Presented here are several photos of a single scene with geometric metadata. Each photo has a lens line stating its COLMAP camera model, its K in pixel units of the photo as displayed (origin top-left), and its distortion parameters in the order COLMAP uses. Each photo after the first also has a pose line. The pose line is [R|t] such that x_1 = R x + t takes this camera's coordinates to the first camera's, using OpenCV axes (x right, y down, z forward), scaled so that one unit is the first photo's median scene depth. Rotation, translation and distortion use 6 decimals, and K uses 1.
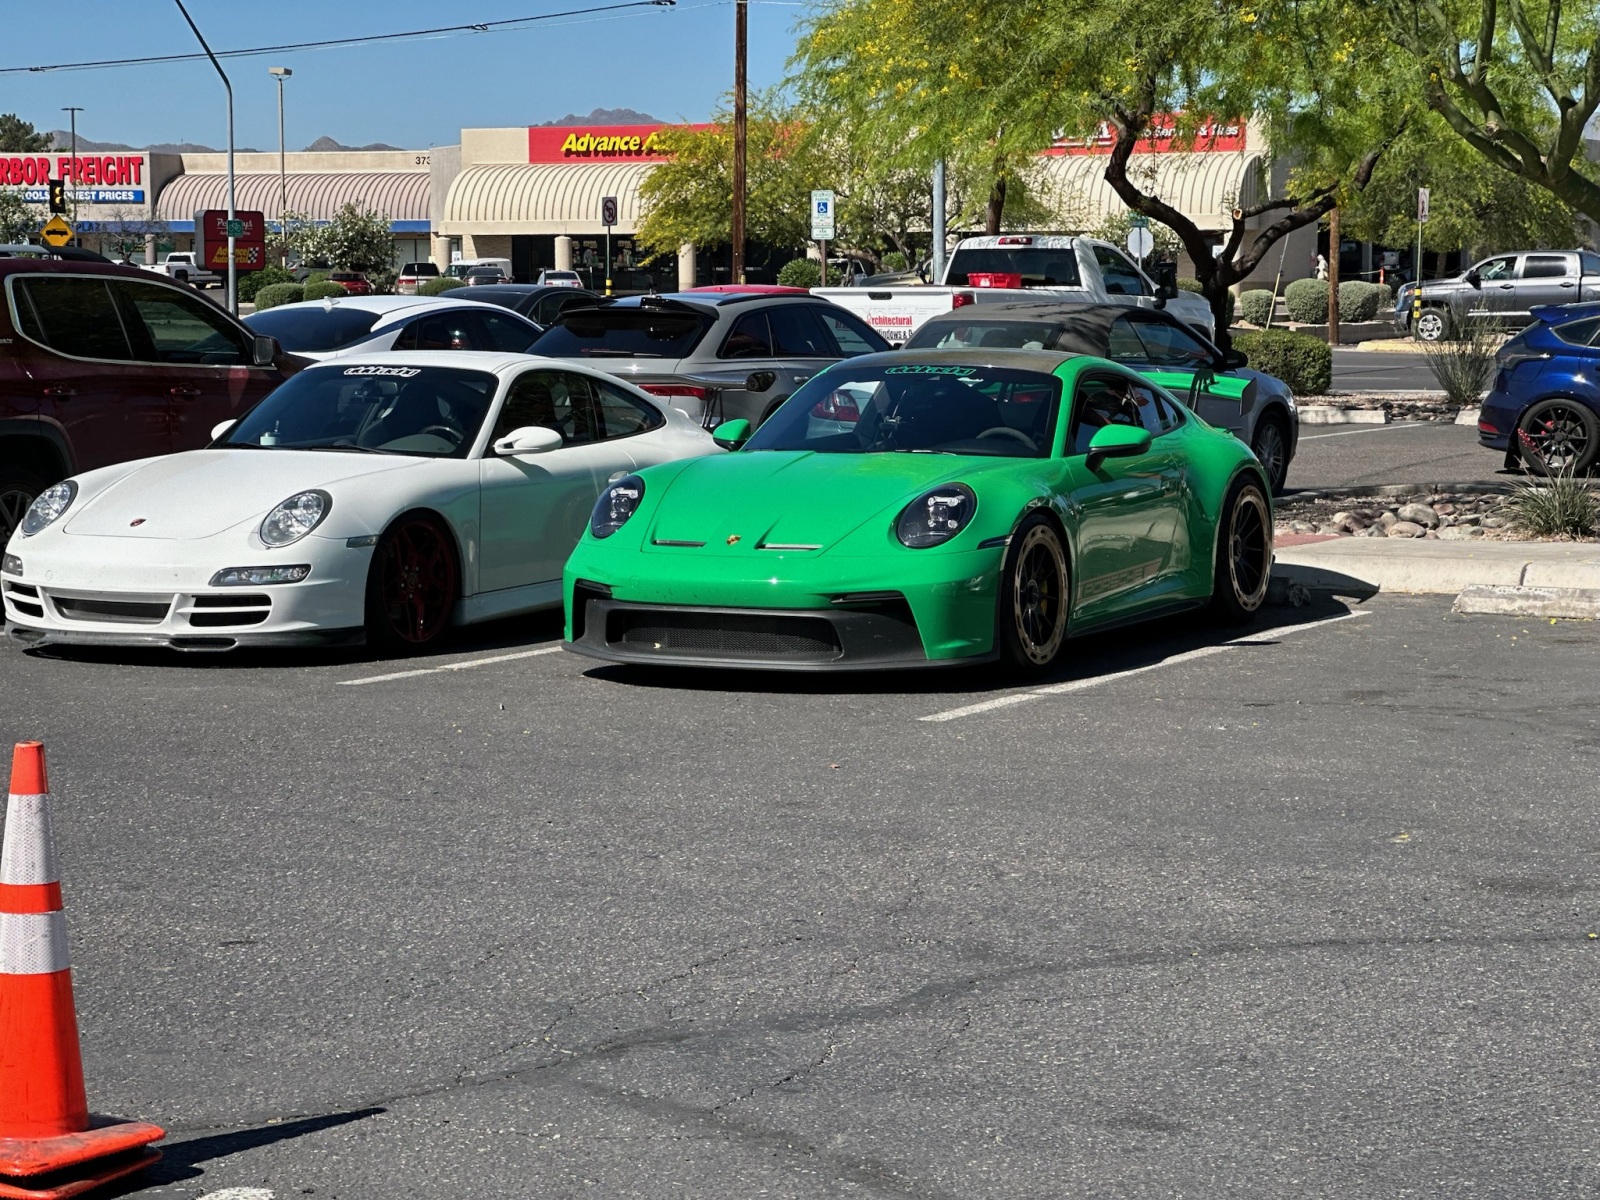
lens RADIAL K [[3516.7, 0, 803.3], [0, 3516.7, 601.6], [0, 0, 1]] dist [0.200247, 0.000000]
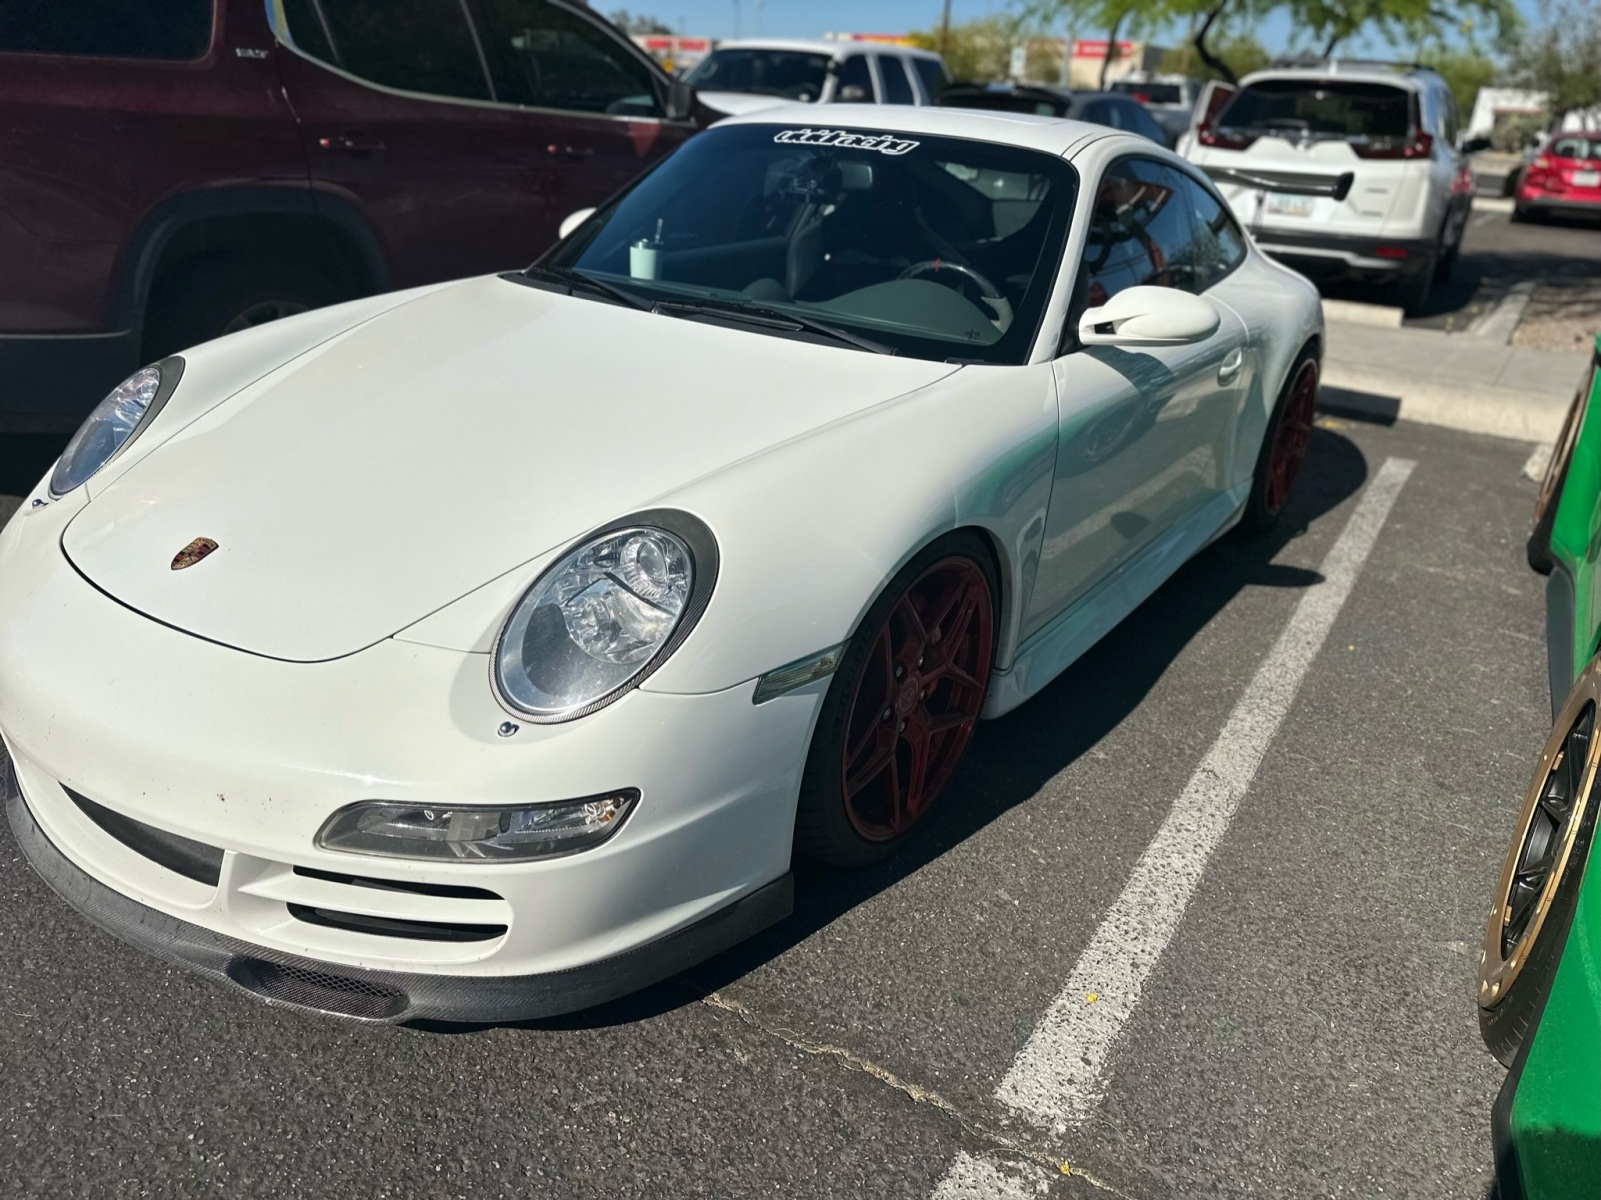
lens RADIAL K [[1129.7, 0, 790.1], [0, 1129.7, 606.3], [0, 0, 1]] dist [0.006522, -0.009428]
pose [[0.992014, 0.095935, -0.081877, -0.109730], [-0.064203, 0.942879, 0.326889, -0.055821], [0.108560, -0.319022, 0.941509, 0.840608]]
